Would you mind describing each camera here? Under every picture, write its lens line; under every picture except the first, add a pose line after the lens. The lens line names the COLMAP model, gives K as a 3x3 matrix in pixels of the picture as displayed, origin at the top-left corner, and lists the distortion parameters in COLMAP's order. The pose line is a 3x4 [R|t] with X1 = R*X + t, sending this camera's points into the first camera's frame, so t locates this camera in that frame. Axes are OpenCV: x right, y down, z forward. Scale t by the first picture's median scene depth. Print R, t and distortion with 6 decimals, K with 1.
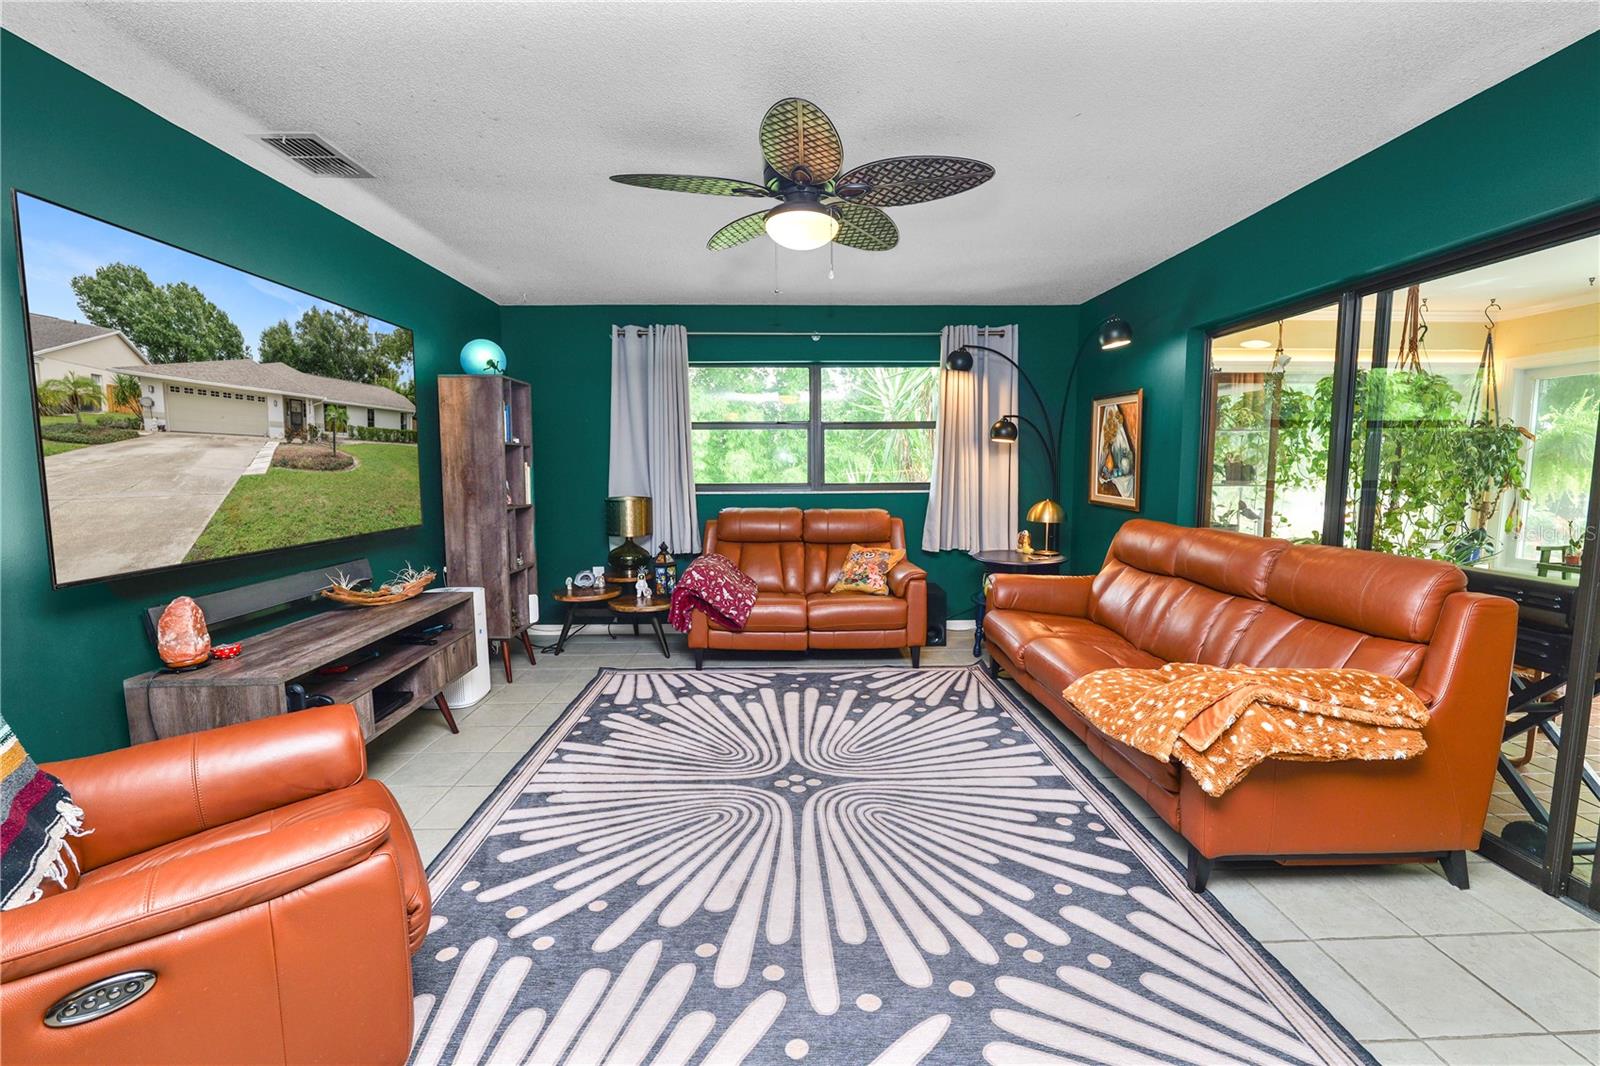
lens RADIAL K [[652.6, 0, 798.1], [0, 652.6, 527.5], [0, 0, 1]] dist [-0.009680, 0.000040]
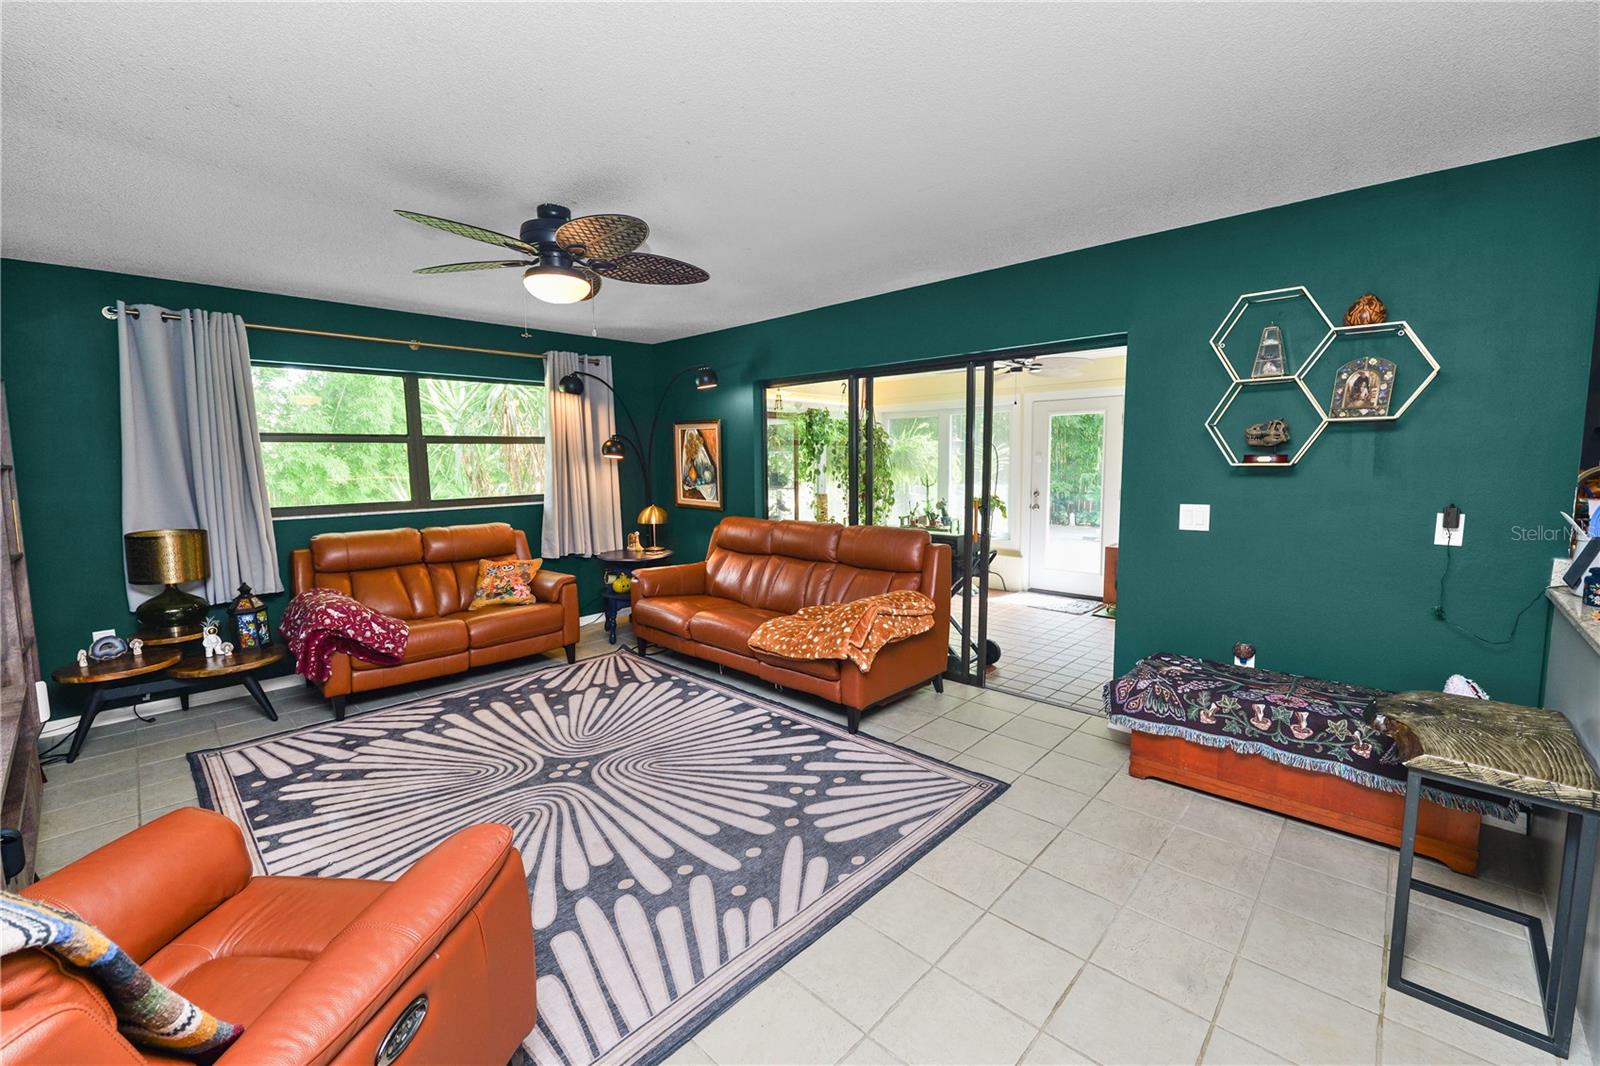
lens RADIAL K [[652.6, 0, 799.0], [0, 652.6, 529.0], [0, 0, 1]] dist [-0.009680, 0.000040]
pose [[0.705616, -0.079276, 0.704146, -0.344067], [0.076696, 0.996429, 0.035327, -0.024145], [-0.704432, 0.029078, 0.709176, -0.068439]]
